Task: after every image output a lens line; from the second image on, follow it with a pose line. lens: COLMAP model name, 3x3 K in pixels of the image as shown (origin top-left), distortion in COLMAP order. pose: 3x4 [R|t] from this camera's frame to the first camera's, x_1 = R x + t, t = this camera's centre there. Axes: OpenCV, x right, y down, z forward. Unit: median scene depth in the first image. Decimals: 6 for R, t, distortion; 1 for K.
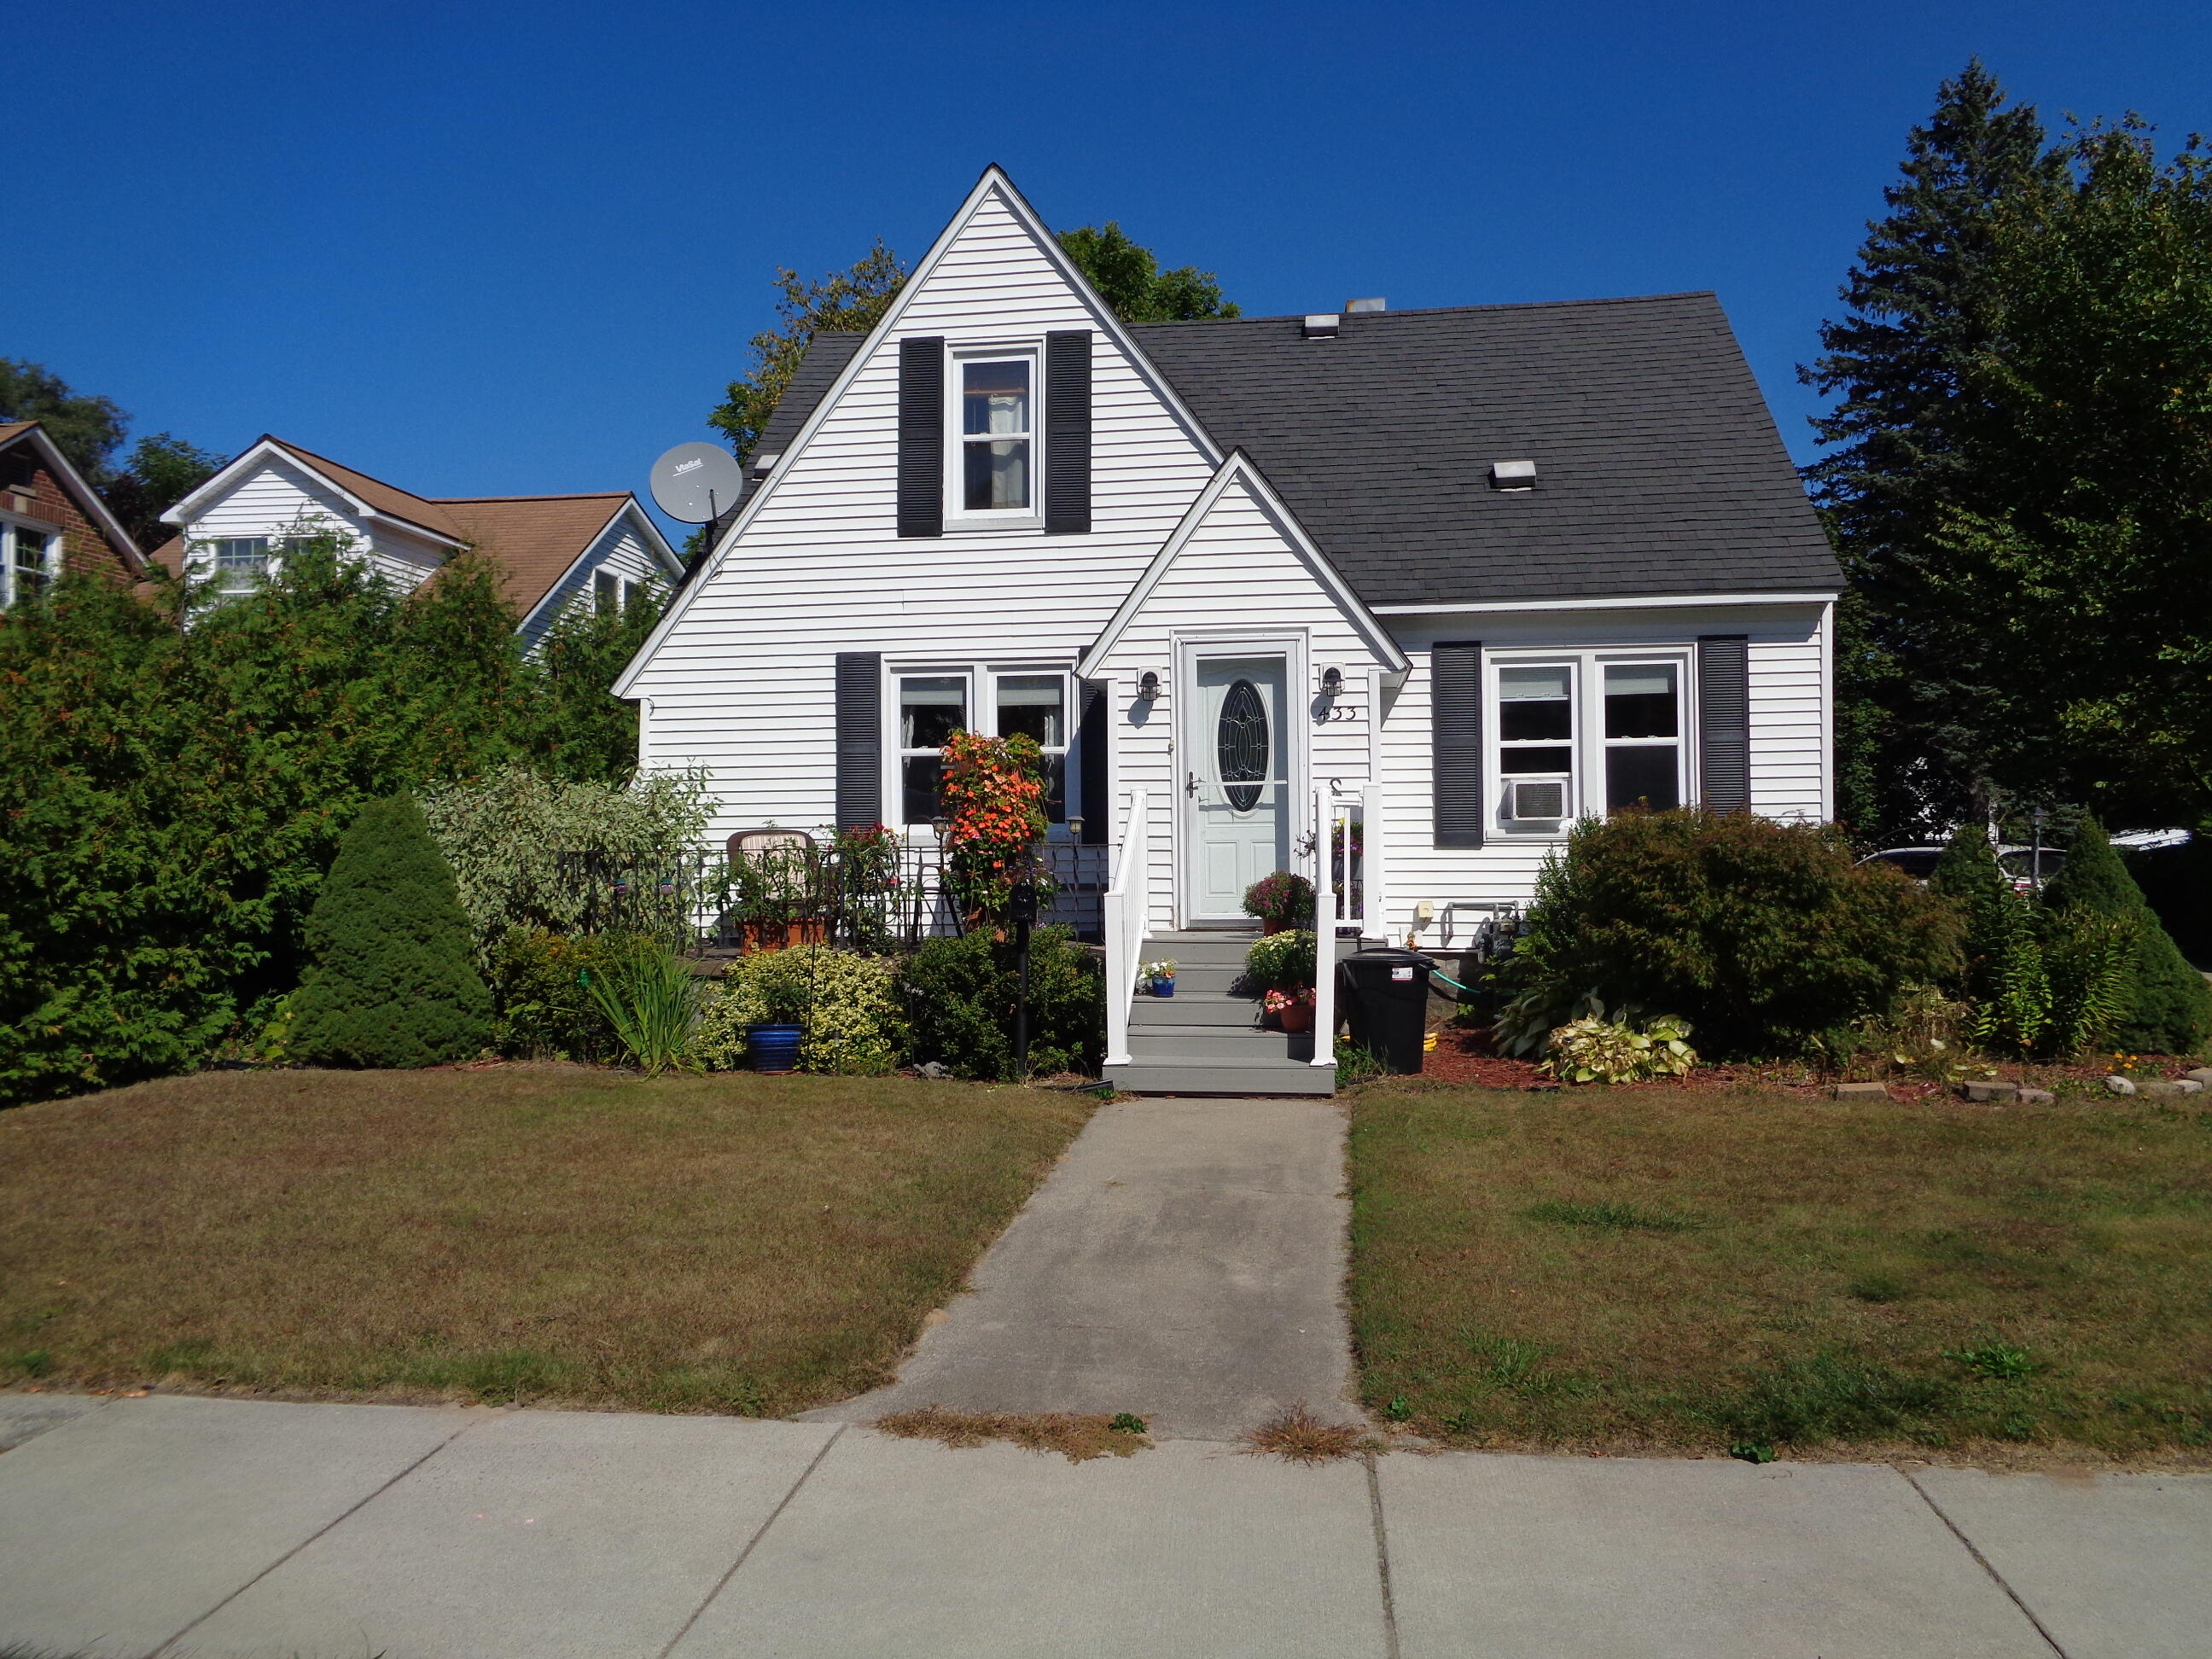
lens RADIAL K [[1641.6, 0, 1104.1], [0, 1641.6, 827.8], [0, 0, 1]] dist [0.003508, 0.002110]
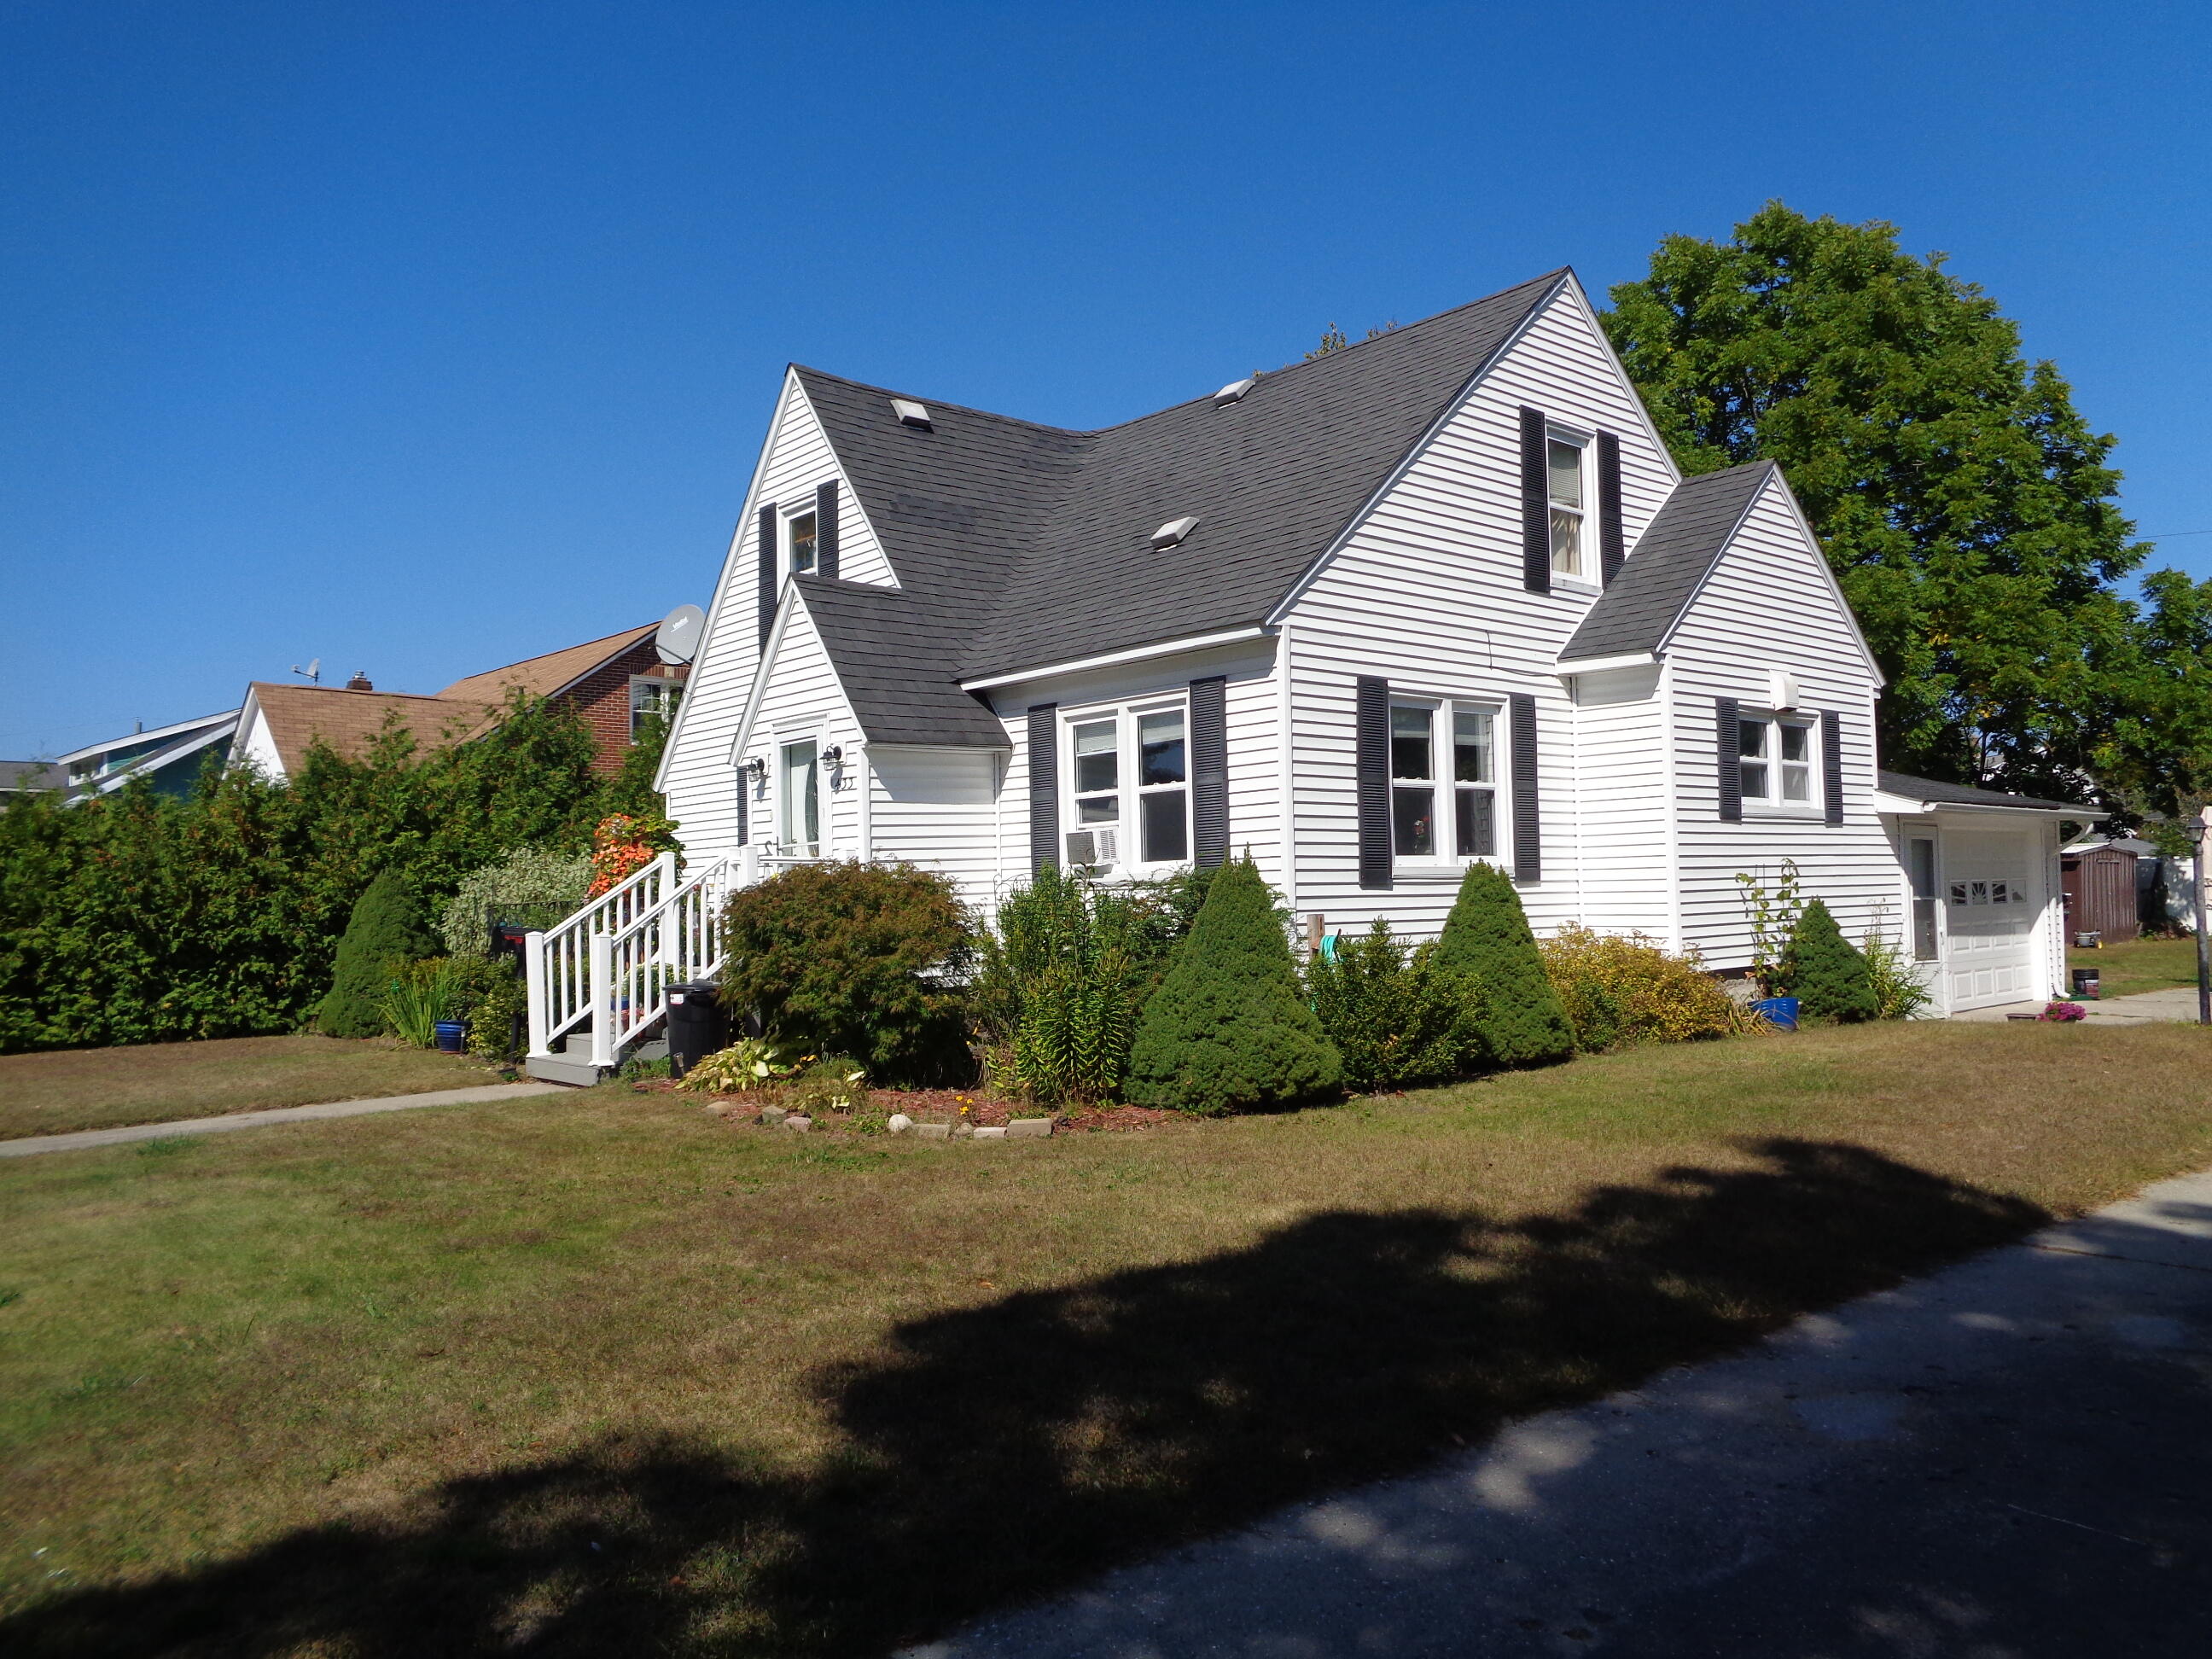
lens RADIAL K [[1641.6, 0, 1111.9], [0, 1641.6, 830.7], [0, 0, 1]] dist [0.003508, 0.002110]
pose [[0.754128, -0.036296, -0.655724, 0.972920], [0.024991, 0.999334, -0.026575, 0.001072], [0.656252, 0.003654, 0.754533, 0.202492]]
